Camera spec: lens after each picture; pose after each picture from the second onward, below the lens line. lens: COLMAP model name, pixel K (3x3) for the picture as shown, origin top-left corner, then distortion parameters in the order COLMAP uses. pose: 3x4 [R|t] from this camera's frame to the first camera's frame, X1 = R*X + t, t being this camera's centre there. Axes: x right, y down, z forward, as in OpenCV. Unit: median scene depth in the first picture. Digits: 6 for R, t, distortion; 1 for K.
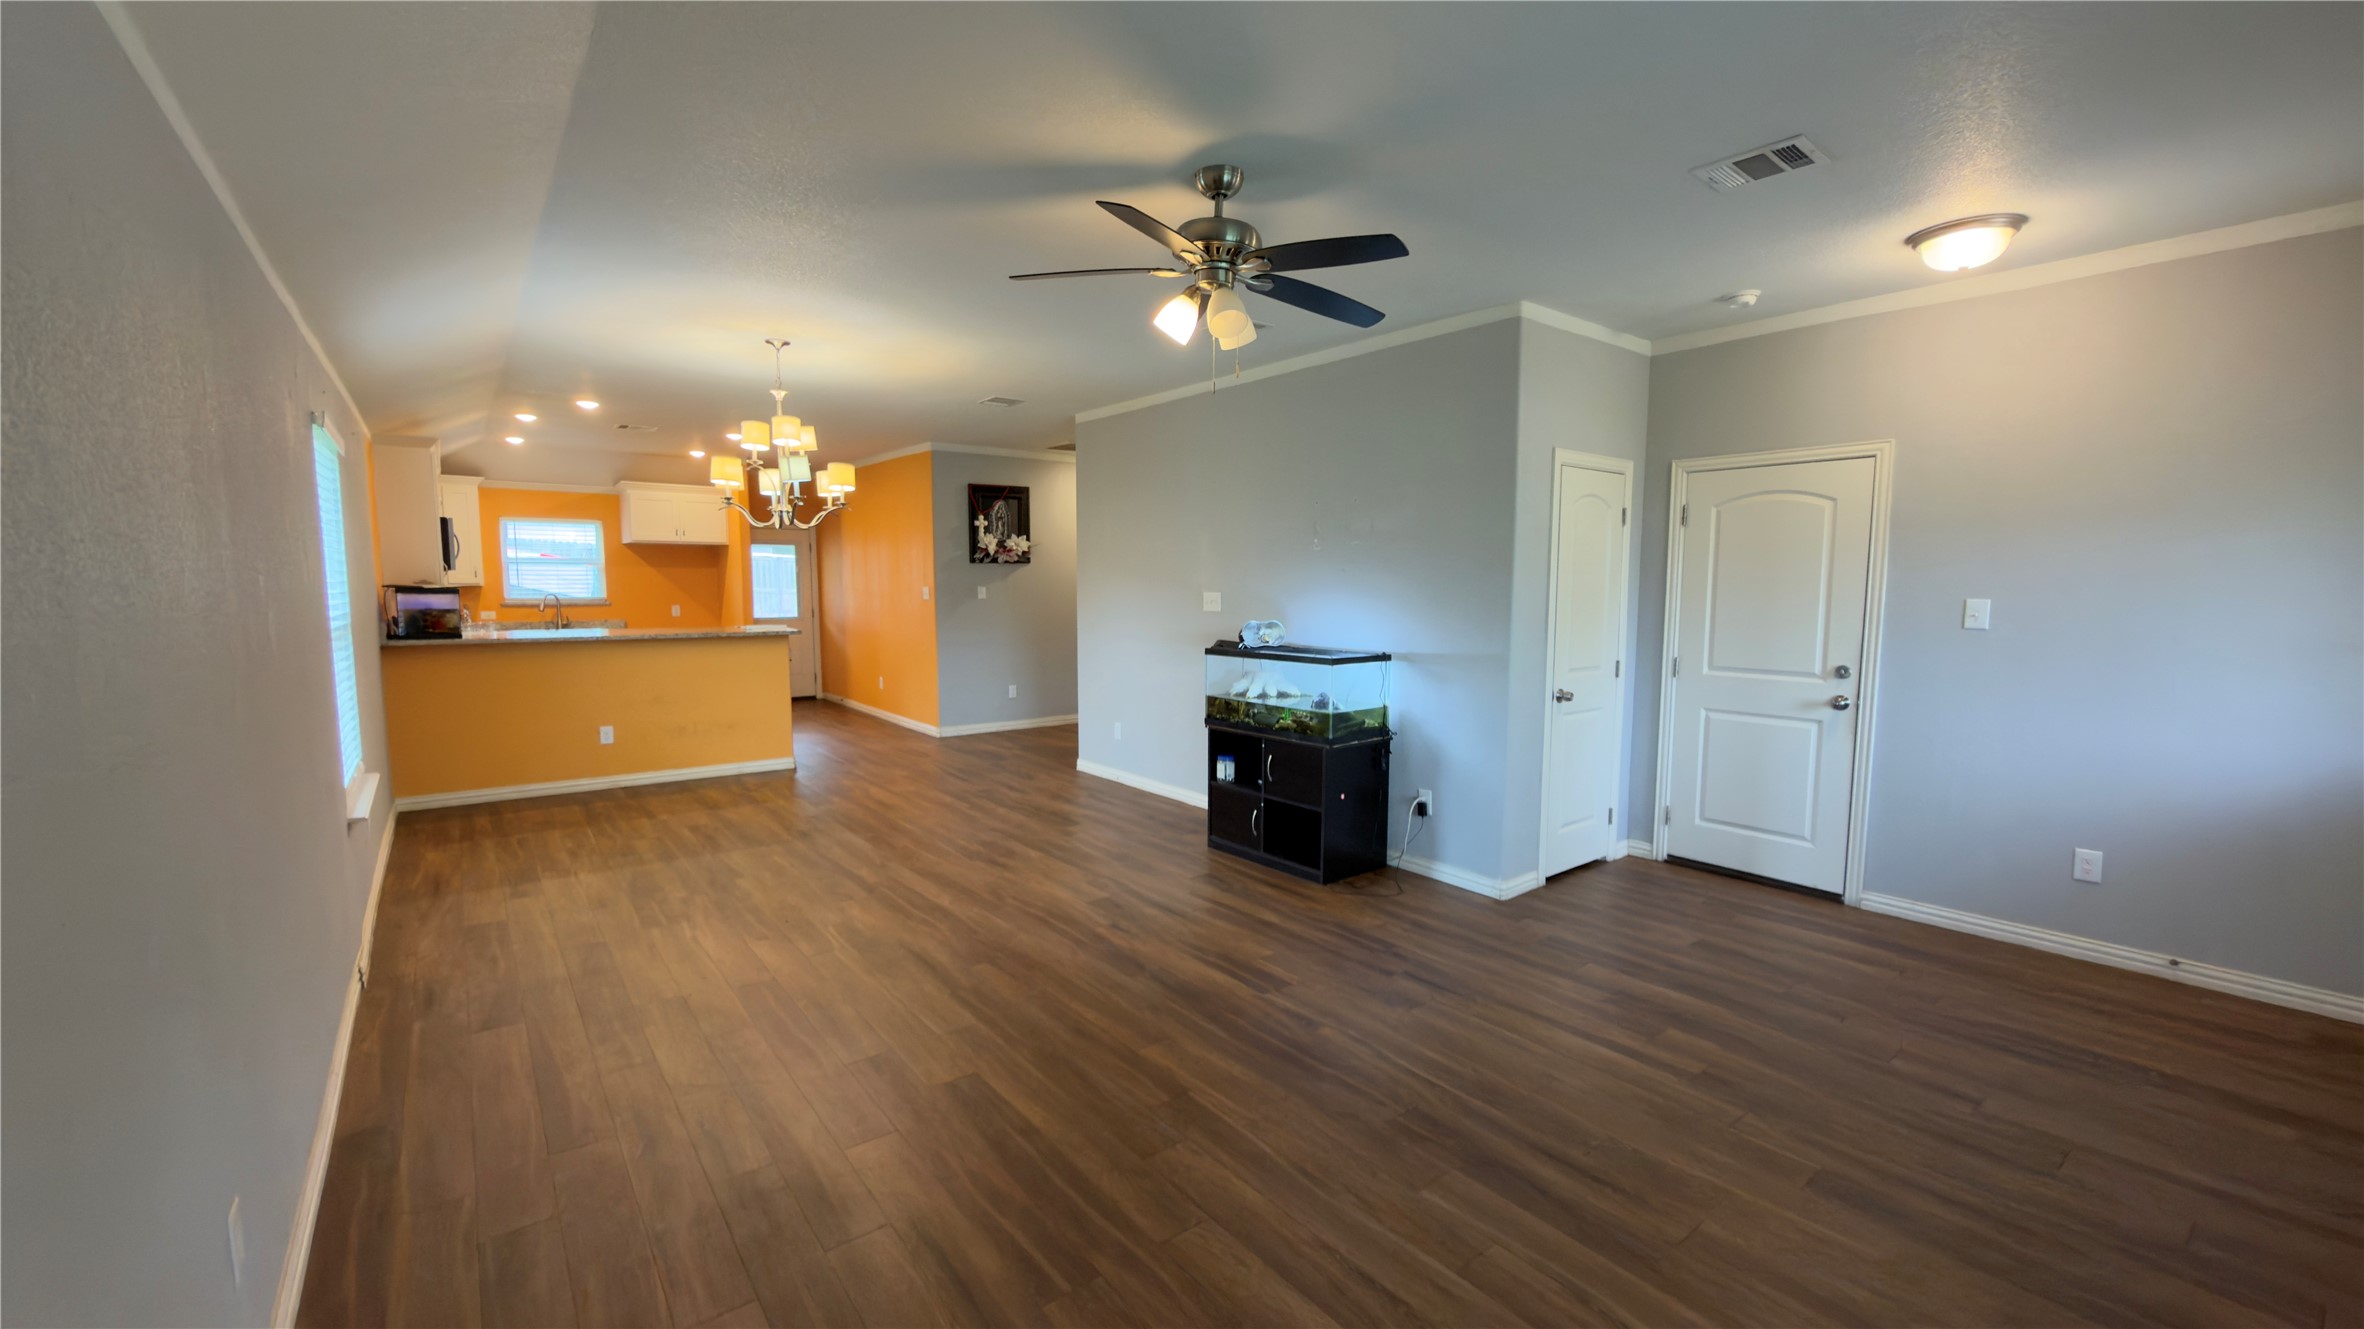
lens RADIAL K [[941.7, 0, 1182.0], [0, 941.7, 664.5], [0, 0, 1]] dist [-0.000242, -0.000001]
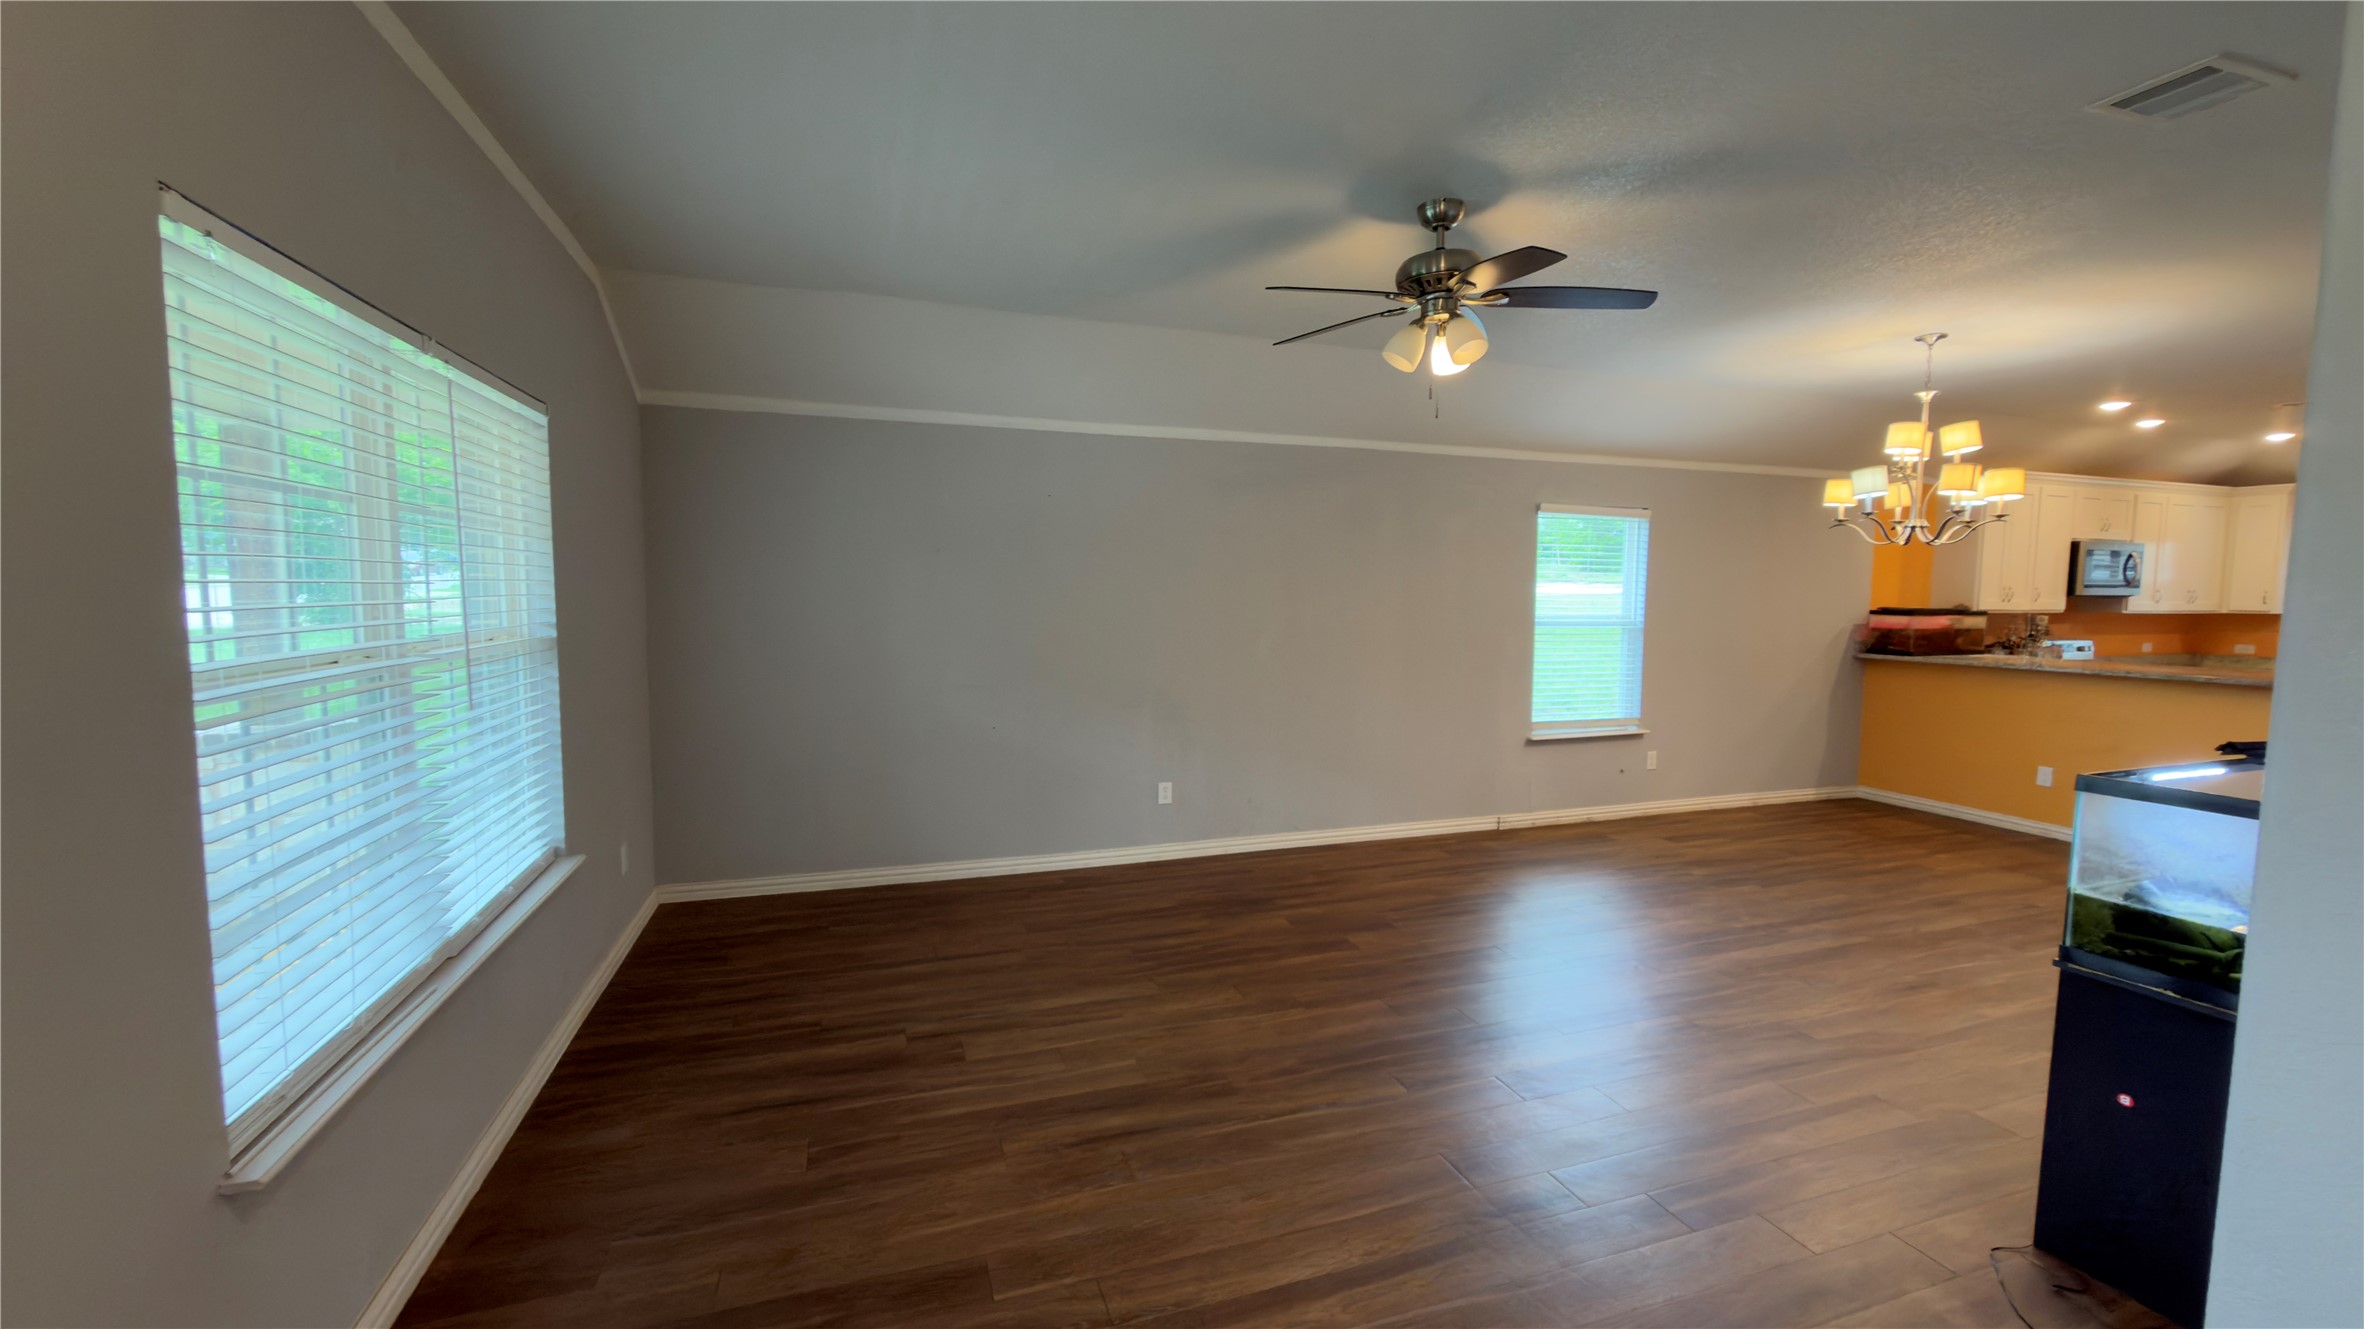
lens RADIAL K [[941.7, 0, 1182.0], [0, 941.7, 664.5], [0, 0, 1]] dist [-0.000242, -0.000001]
pose [[-0.316715, 0.068170, -0.946068, 0.852677], [-0.096854, 0.989876, 0.103751, -0.076937], [0.943563, 0.124490, -0.306906, 0.829391]]
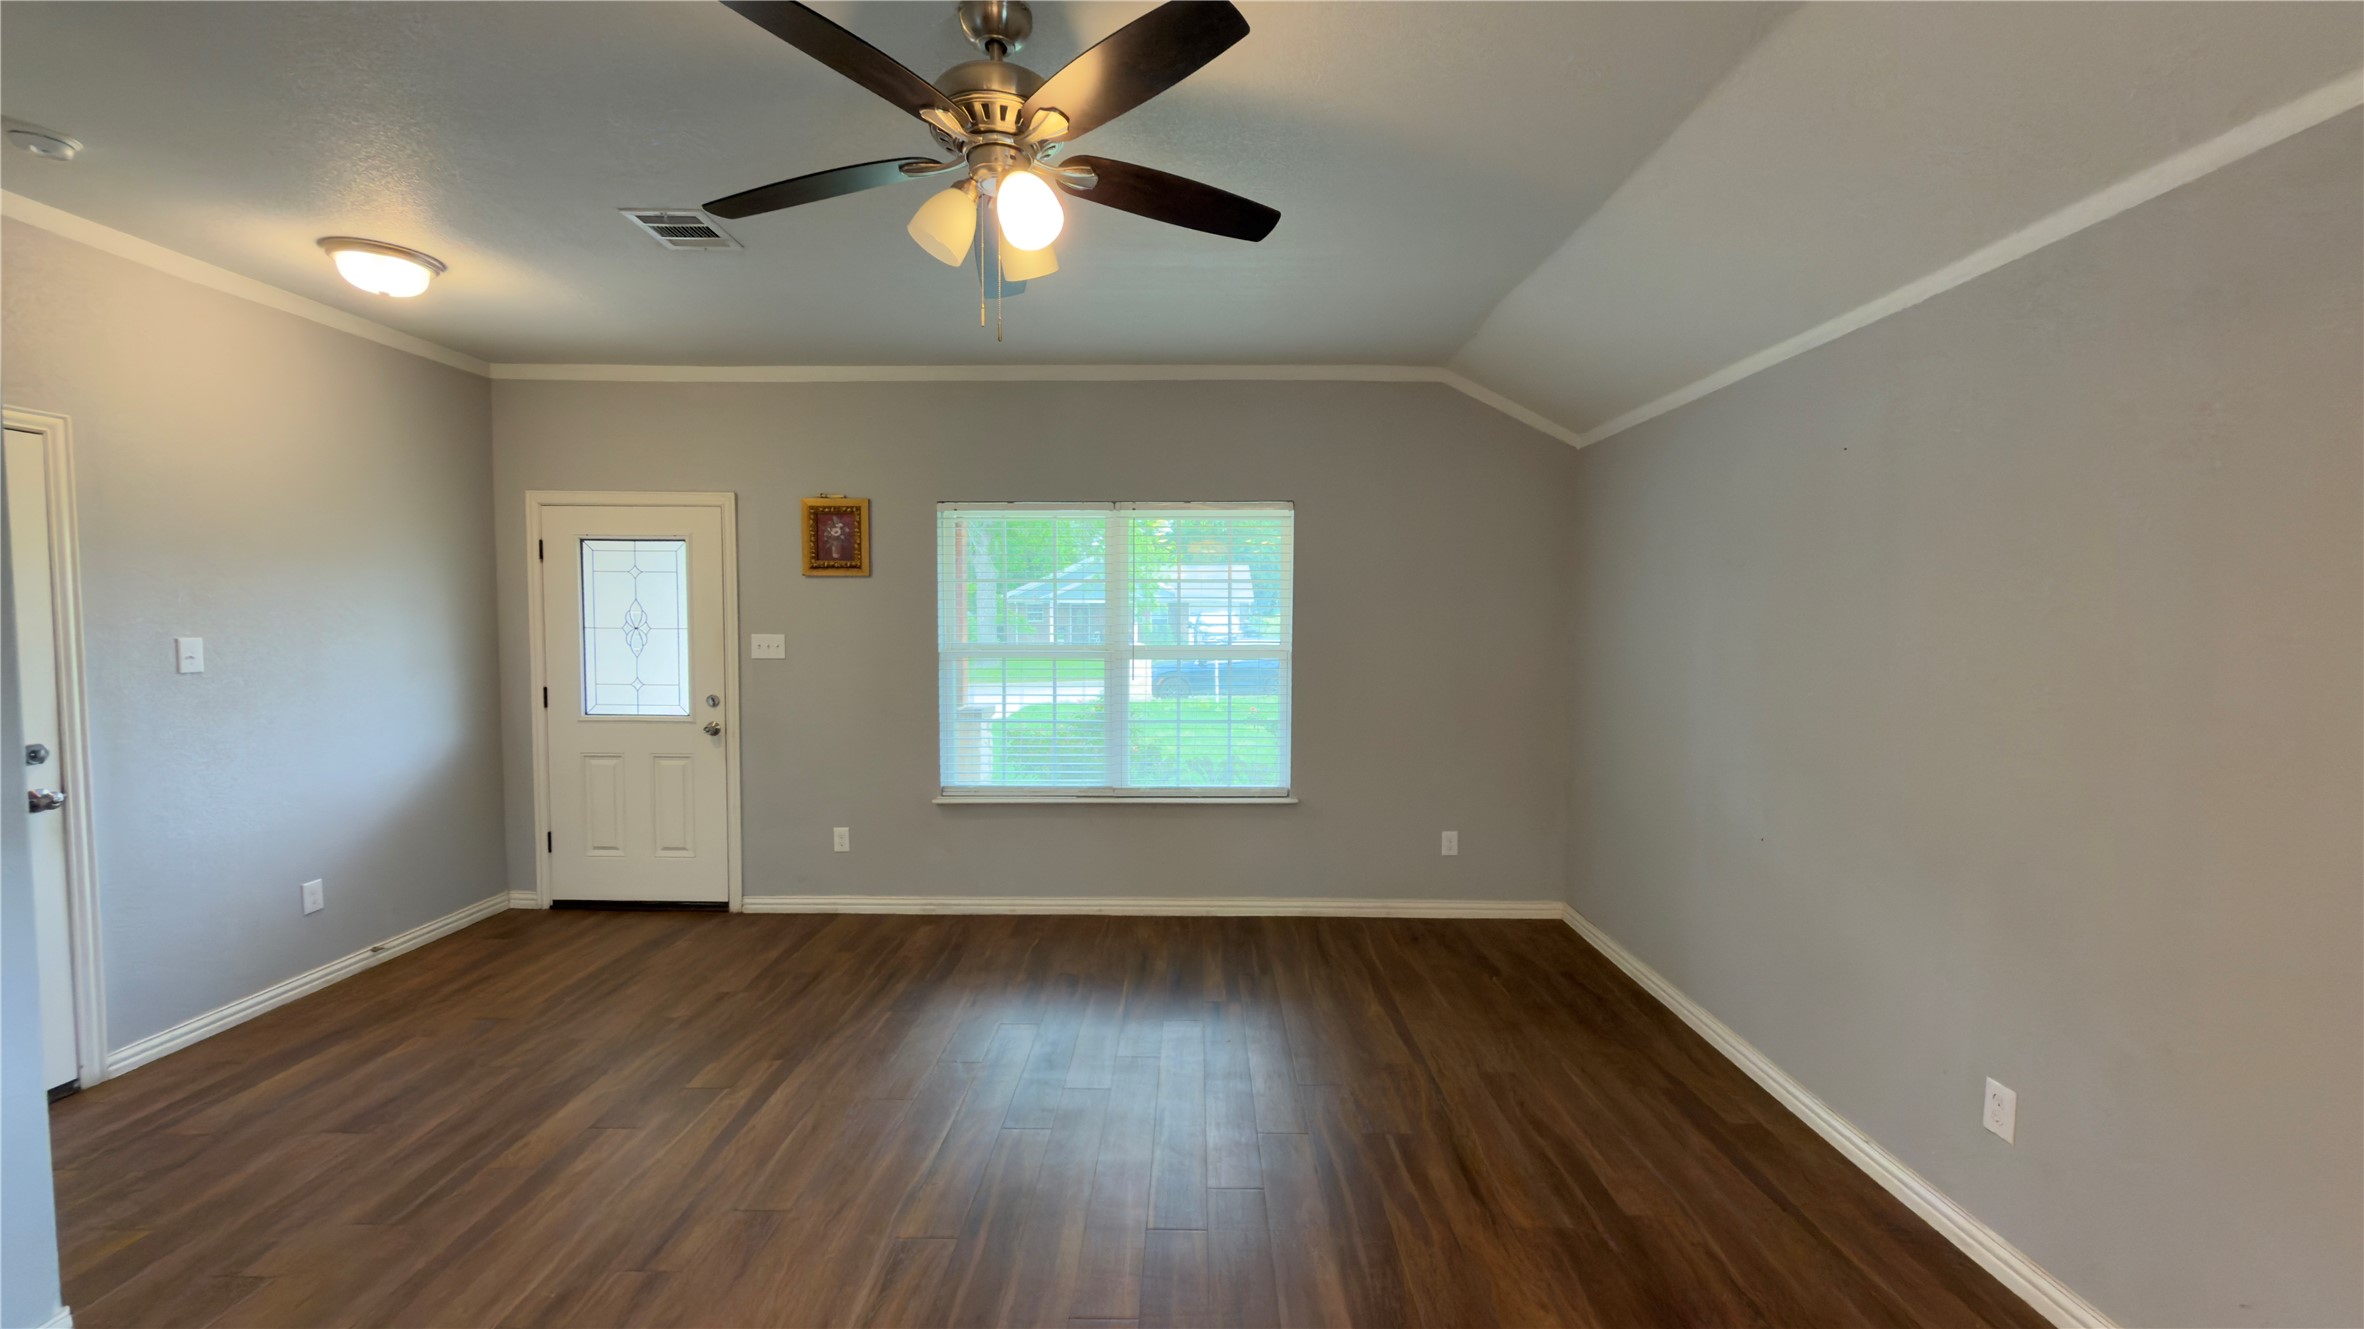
lens RADIAL K [[926.3, 0, 1182.0], [0, 926.3, 664.5], [0, 0, 1]] dist [0.000012, -0.000026]
pose [[-0.783091, -0.035260, 0.620907, -0.358041], [0.049126, 0.991765, 0.118278, -0.100020], [-0.619964, 0.123125, -0.774910, 1.103047]]
